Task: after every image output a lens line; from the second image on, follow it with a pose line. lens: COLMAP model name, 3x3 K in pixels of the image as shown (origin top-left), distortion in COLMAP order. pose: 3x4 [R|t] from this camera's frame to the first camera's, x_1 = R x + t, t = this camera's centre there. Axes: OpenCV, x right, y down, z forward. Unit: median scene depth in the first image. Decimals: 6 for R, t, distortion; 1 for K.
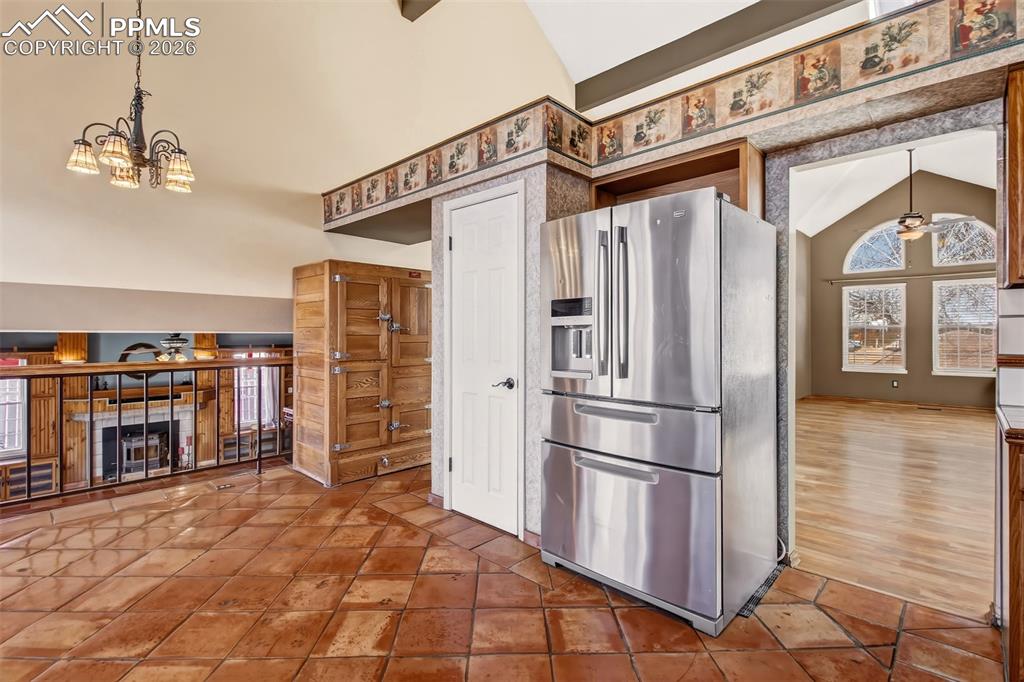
lens RADIAL K [[476.6, 0, 524.6], [0, 476.6, 333.1], [0, 0, 1]] dist [0.018017, -0.013067]
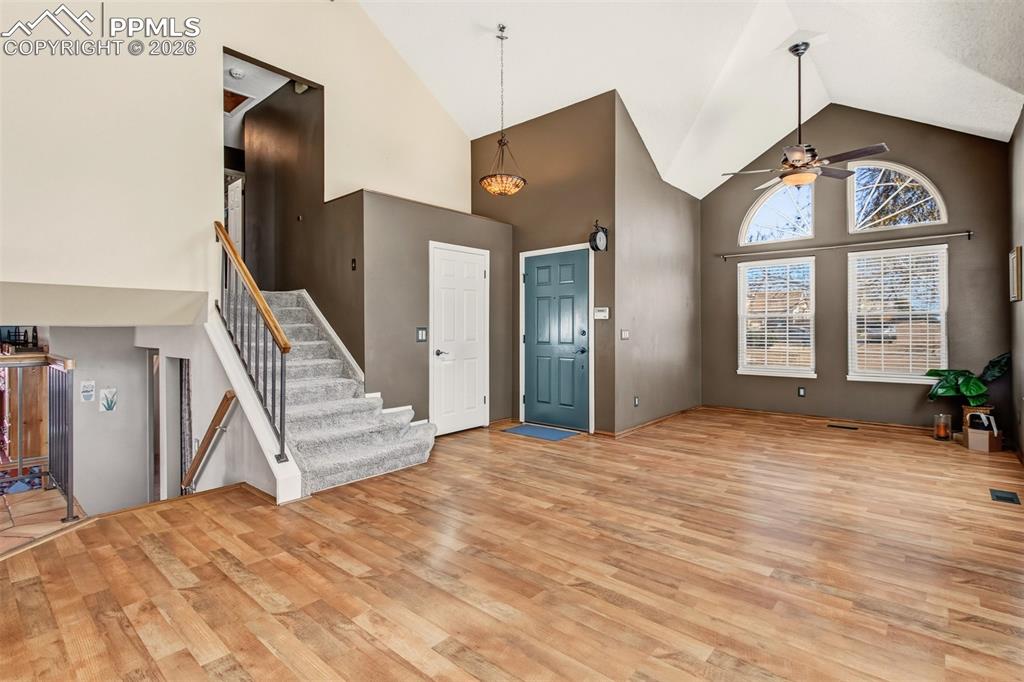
lens RADIAL K [[482.4, 0, 509.3], [0, 482.4, 329.2], [0, 0, 1]] dist [0.021944, -0.015834]
pose [[0.999617, -0.003620, 0.027454, 0.353617], [0.003537, 0.999989, 0.003078, 0.005102], [-0.027465, -0.002980, 0.999618, 0.305168]]
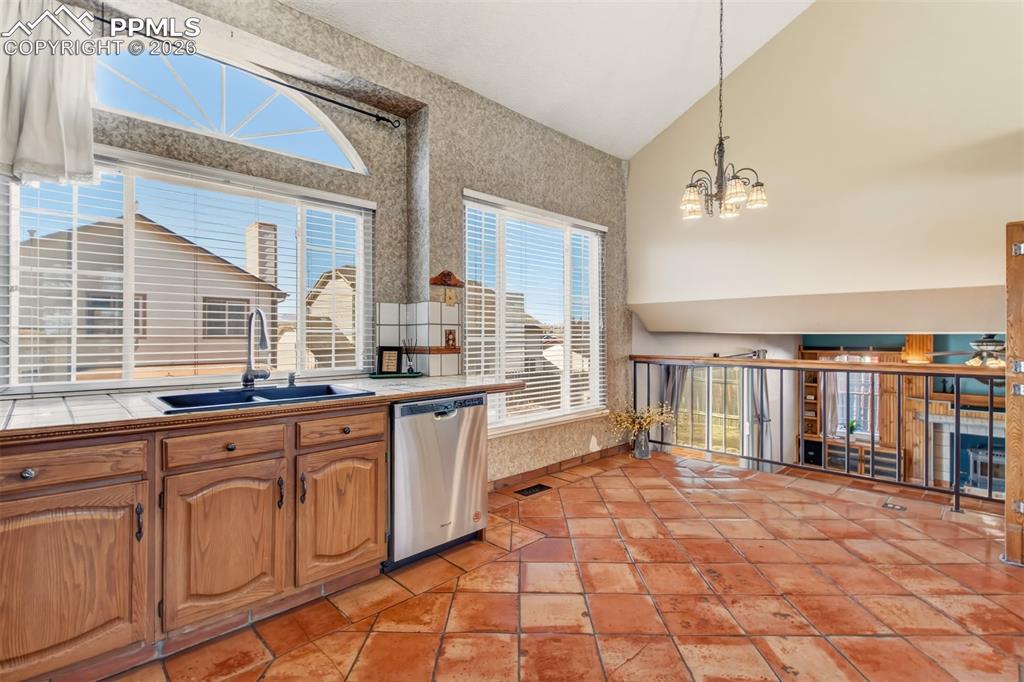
lens RADIAL K [[478.2, 0, 499.4], [0, 478.2, 337.8], [0, 0, 1]] dist [0.020900, -0.015976]
pose [[-0.067825, 0.003609, -0.997691, 0.162261], [0.003413, 0.999988, 0.003386, 0.000987], [0.997691, -0.003176, -0.067837, 0.172786]]
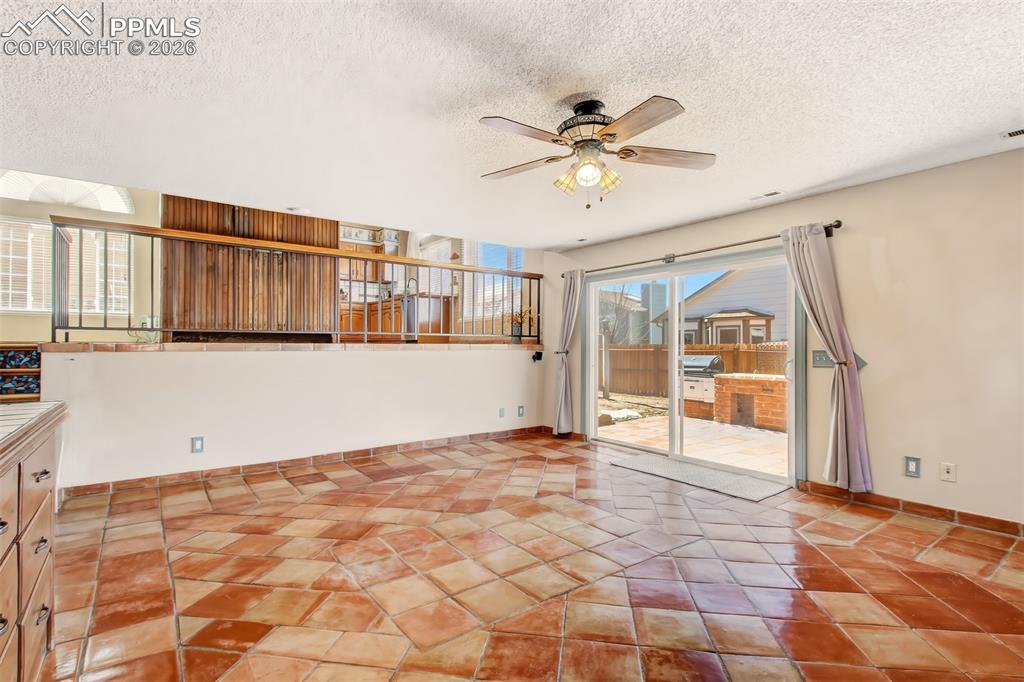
lens RADIAL K [[485.4, 0, 518.2], [0, 485.4, 341.5], [0, 0, 1]] dist [0.021505, -0.016755]
pose [[-0.985758, -0.000484, 0.168169, -0.667245], [-0.002381, 0.999936, -0.011083, 0.170205], [-0.168153, -0.011325, -0.985696, 1.255560]]
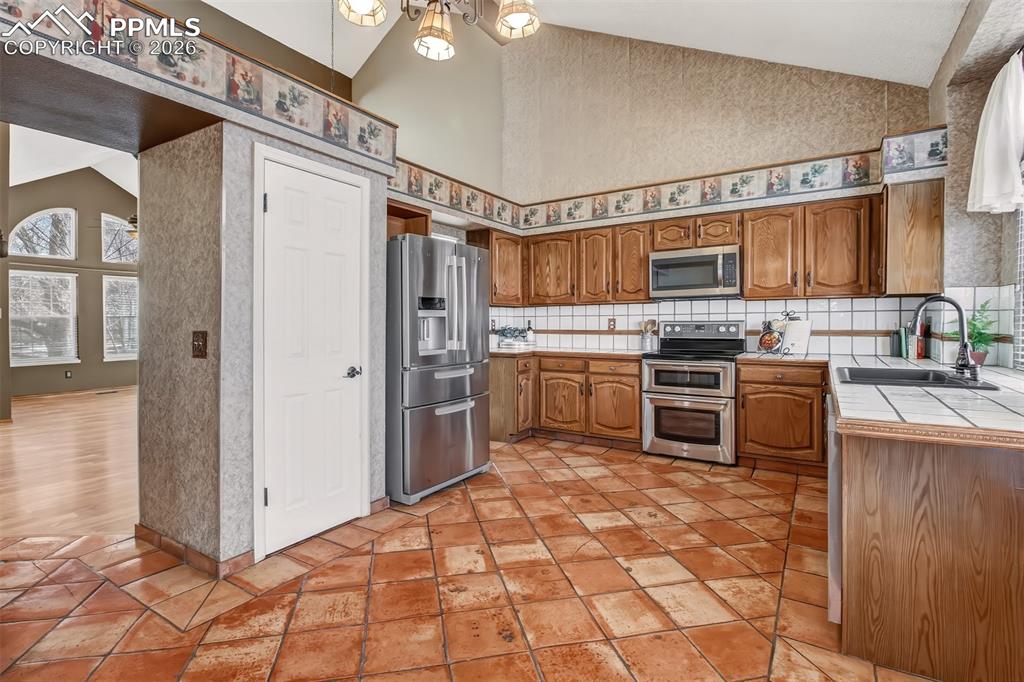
lens RADIAL K [[484.7, 0, 499.4], [0, 484.7, 331.7], [0, 0, 1]] dist [0.002928, 0.000254]
pose [[-0.168425, -0.018010, 0.985550, -0.439046], [0.000711, 0.999831, 0.018393, -0.000061], [-0.985714, 0.003799, -0.168384, 0.346772]]
